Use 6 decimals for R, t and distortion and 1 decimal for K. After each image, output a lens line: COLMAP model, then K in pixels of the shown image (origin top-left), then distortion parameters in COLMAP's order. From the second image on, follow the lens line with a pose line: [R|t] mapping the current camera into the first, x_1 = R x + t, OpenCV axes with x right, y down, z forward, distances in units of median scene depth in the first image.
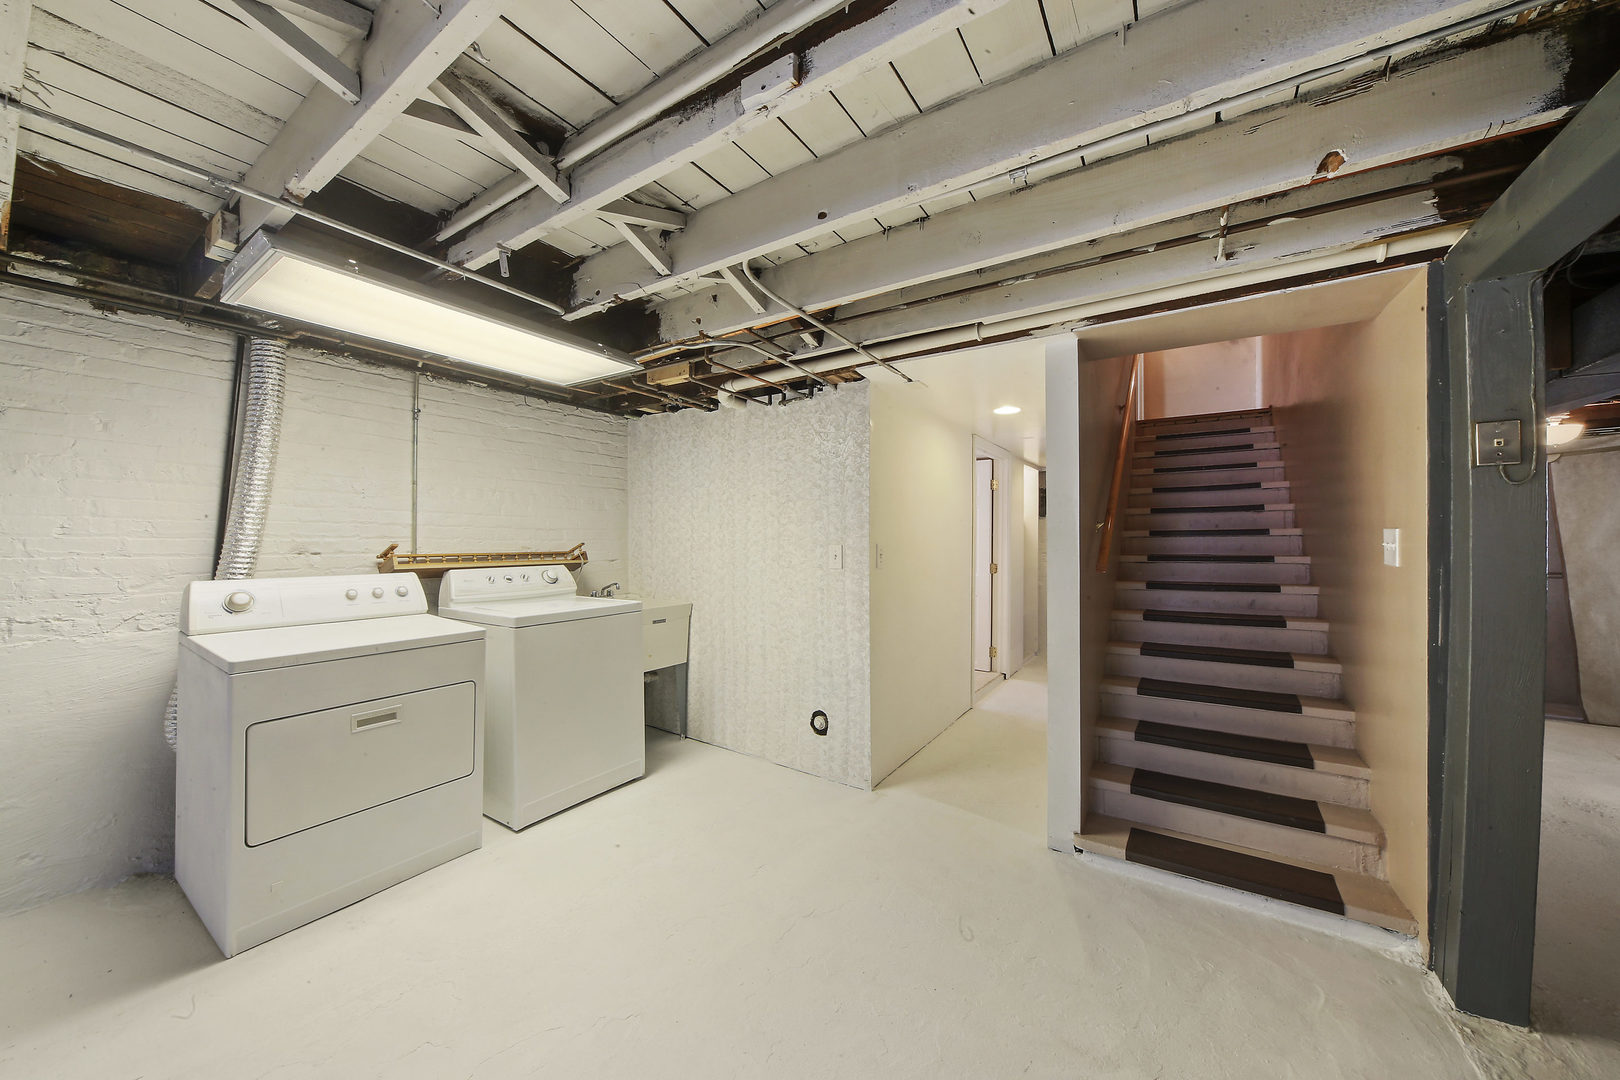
lens RADIAL K [[566.3, 0, 812.7], [0, 566.3, 538.1], [0, 0, 1]] dist [-0.007916, 0.000390]
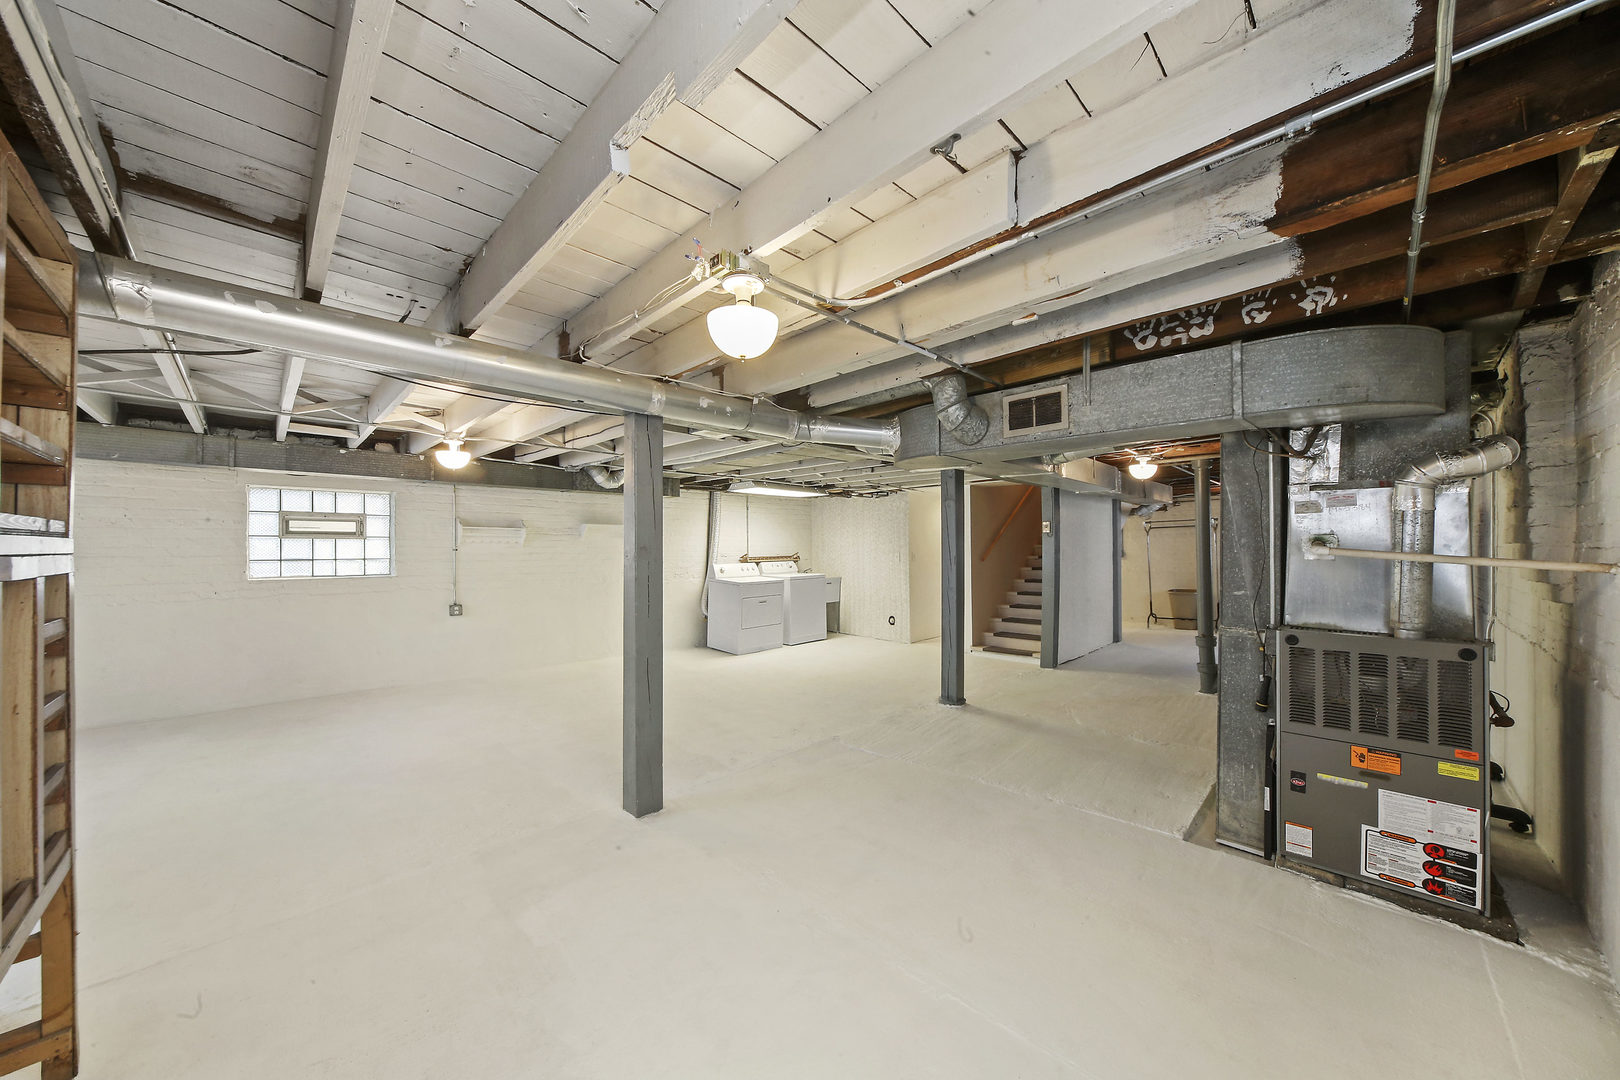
lens RADIAL K [[566.3, 0, 809.5], [0, 566.3, 541.6], [0, 0, 1]] dist [-0.007916, 0.000390]
pose [[0.978019, -0.010626, -0.208244, 0.198213], [0.010314, 0.999943, -0.002583, -0.037688], [0.208259, 0.000378, 0.978074, -1.727762]]
